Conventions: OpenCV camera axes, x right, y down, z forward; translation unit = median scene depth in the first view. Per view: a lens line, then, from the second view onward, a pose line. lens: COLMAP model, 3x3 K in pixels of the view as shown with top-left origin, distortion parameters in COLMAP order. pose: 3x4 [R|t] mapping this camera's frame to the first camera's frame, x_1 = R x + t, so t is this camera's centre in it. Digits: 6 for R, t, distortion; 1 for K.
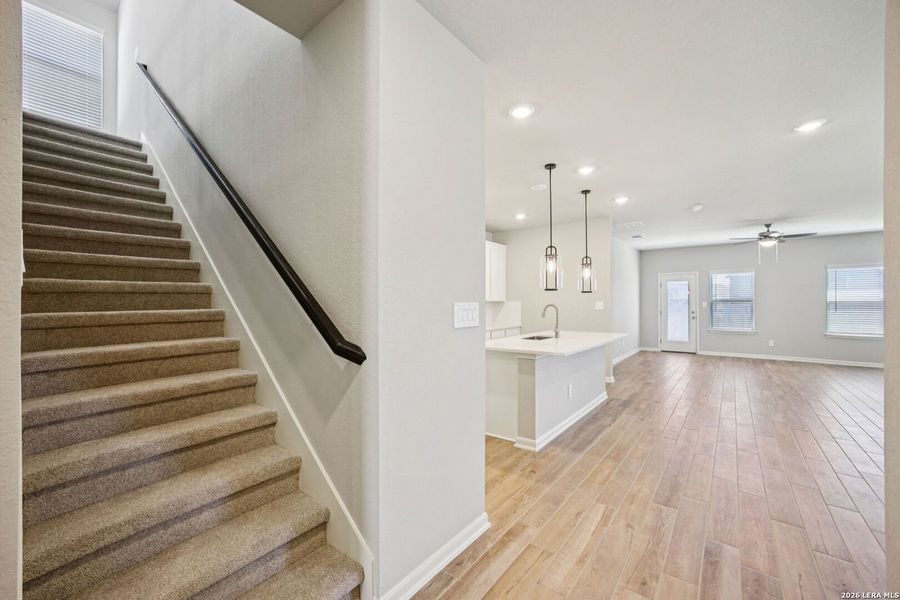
lens RADIAL K [[362.9, 0, 452.1], [0, 362.9, 299.3], [0, 0, 1]] dist [-0.055448, 0.013007]
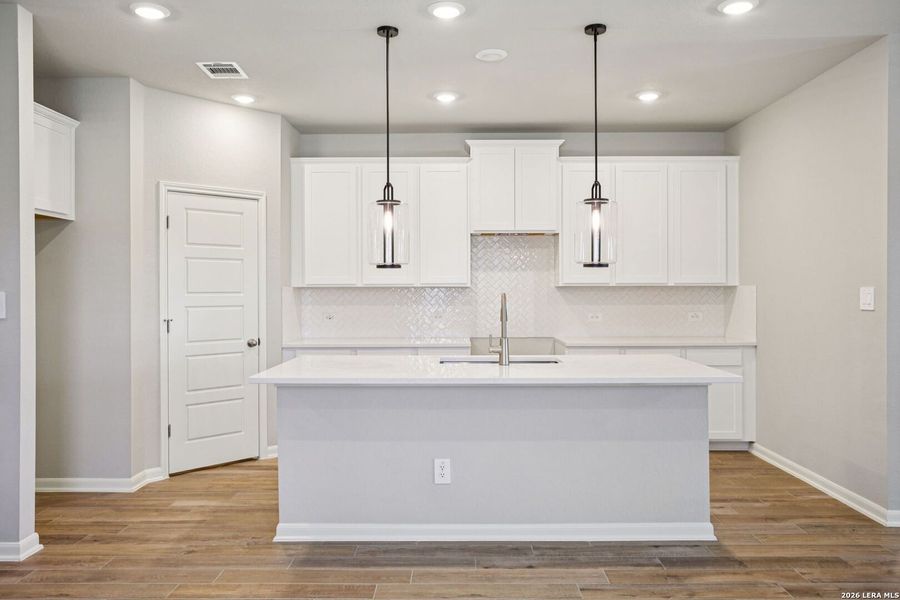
lens RADIAL K [[669.7, 0, 453.0], [0, 669.7, 299.6], [0, 0, 1]] dist [0.008563, 0.006819]
pose [[0.618533, 0.003691, -0.785750, 1.043637], [0.011048, 0.999849, 0.013393, 0.009709], [0.785681, -0.016965, 0.618399, 0.445329]]
